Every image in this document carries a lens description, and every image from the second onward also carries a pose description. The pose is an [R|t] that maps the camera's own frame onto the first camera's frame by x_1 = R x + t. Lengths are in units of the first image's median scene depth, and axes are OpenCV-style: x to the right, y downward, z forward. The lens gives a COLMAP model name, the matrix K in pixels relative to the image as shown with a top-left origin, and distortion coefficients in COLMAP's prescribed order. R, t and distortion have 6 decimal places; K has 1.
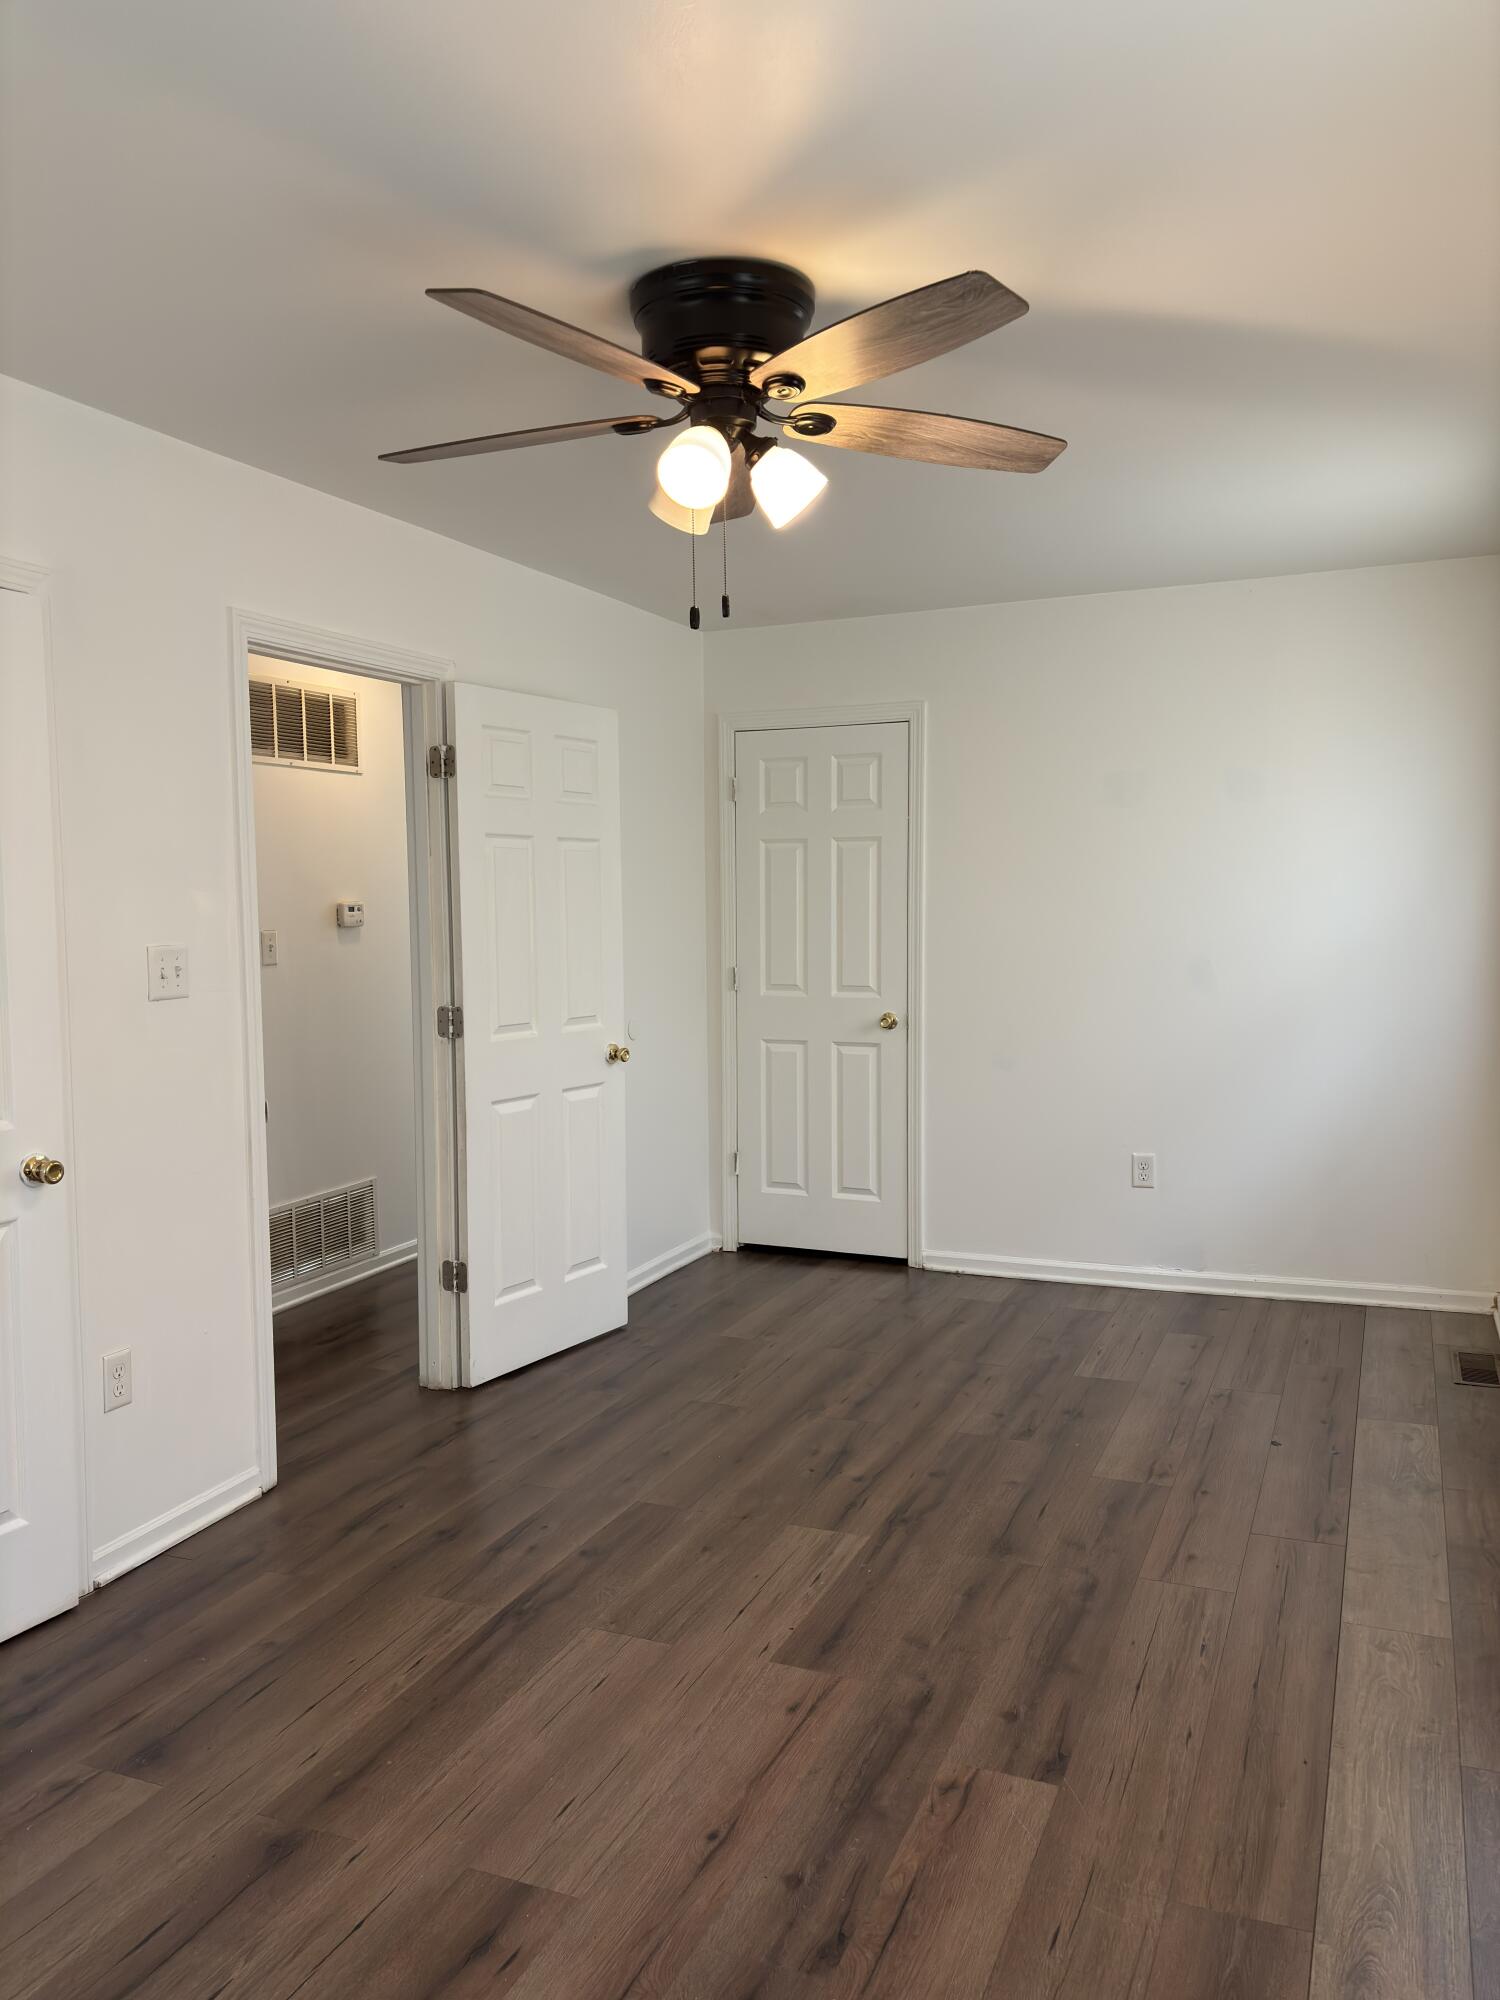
lens RADIAL K [[1505.9, 0, 749.1], [0, 1505.9, 1001.1], [0, 0, 1]] dist [0.032854, -0.002299]
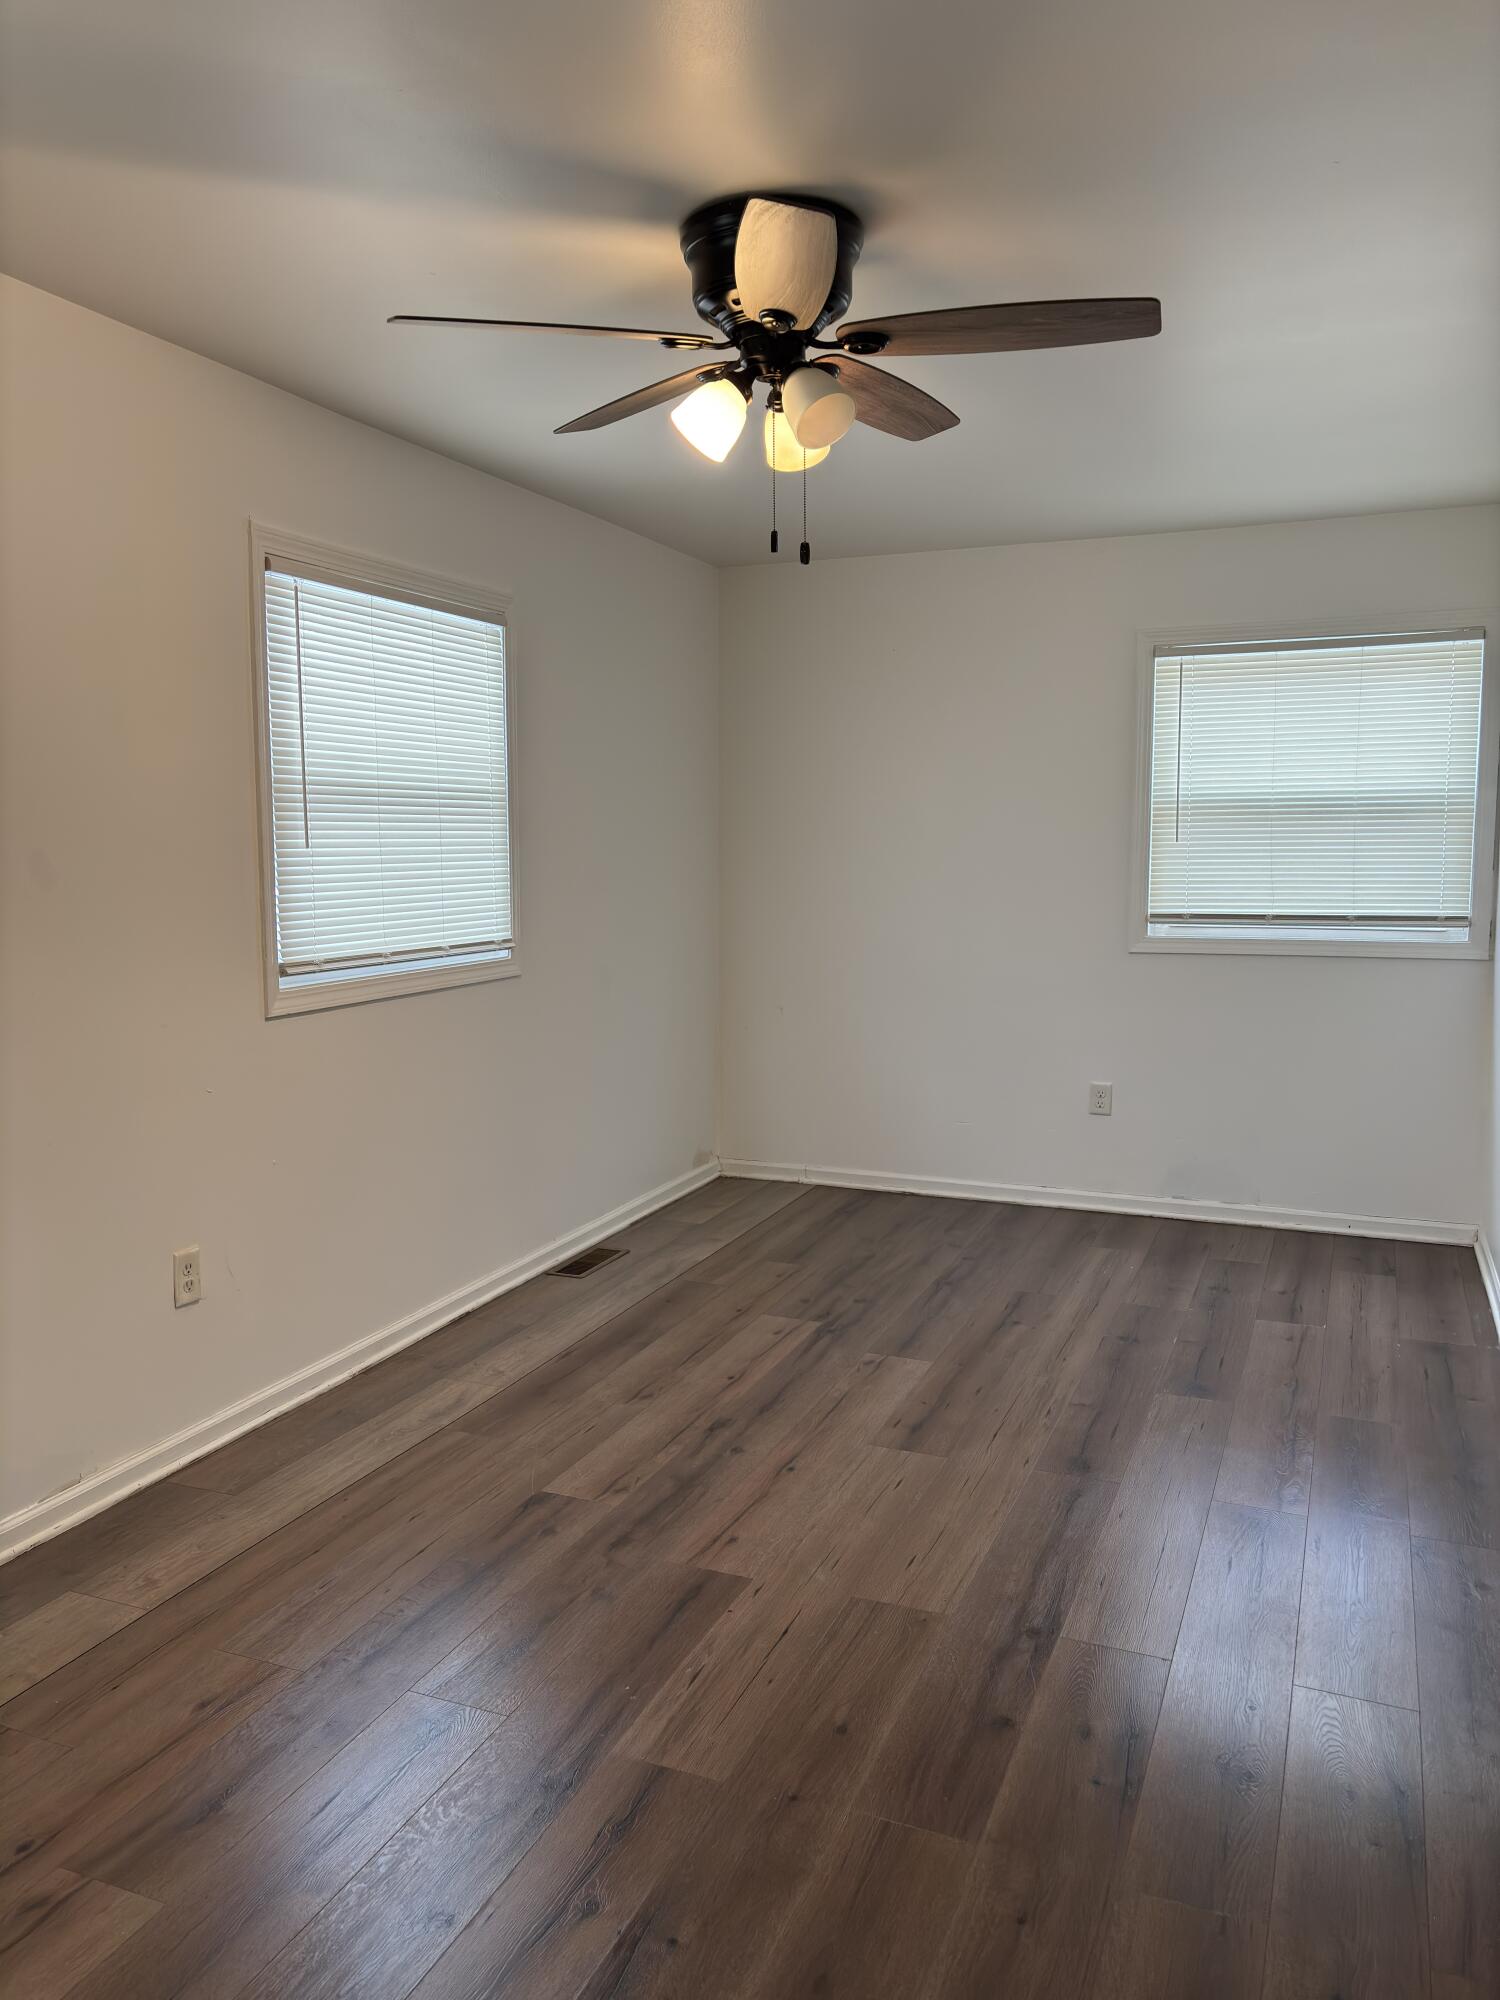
lens RADIAL K [[1505.9, 0, 750.2], [0, 1505.9, 1000.8], [0, 0, 1]] dist [0.032854, -0.002299]
pose [[-0.999675, 0.022427, -0.012151, 0.021327], [0.019858, 0.983277, 0.181028, -0.150430], [0.016008, 0.180728, -0.983403, 2.168169]]
